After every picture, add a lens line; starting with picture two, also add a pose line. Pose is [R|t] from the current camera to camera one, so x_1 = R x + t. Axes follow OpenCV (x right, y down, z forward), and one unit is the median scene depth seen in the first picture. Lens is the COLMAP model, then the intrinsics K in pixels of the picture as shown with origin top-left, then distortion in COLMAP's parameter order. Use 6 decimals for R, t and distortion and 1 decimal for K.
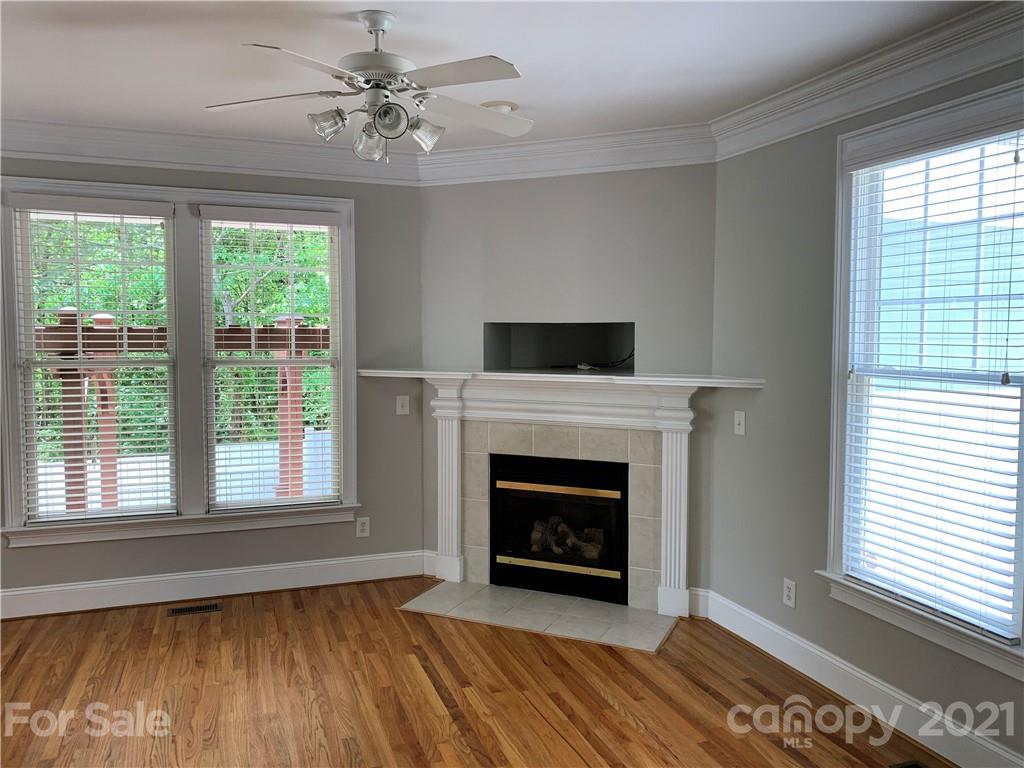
lens RADIAL K [[799.7, 0, 510.2], [0, 799.7, 377.1], [0, 0, 1]] dist [0.067982, -0.080790]
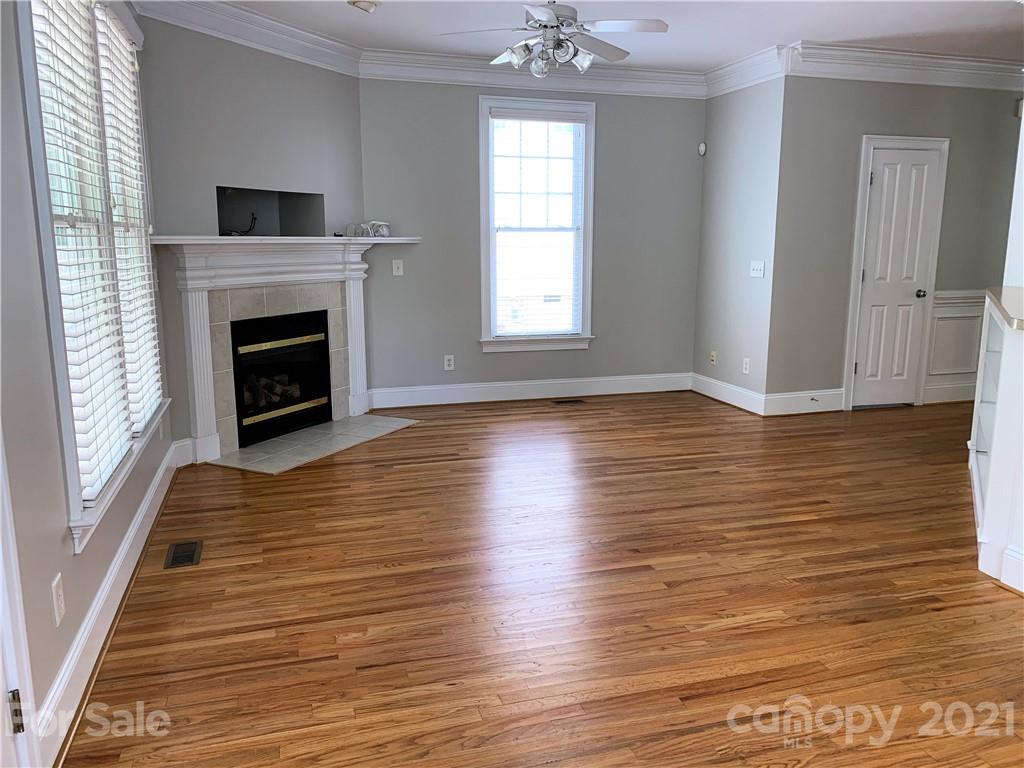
lens RADIAL K [[799.7, 0, 510.2], [0, 799.7, 377.1], [0, 0, 1]] dist [0.067982, -0.080790]
pose [[0.042588, -0.172105, 0.984158, -1.130604], [0.058669, 0.983782, 0.169501, 0.015375], [-0.997369, 0.050521, 0.051995, 0.670387]]
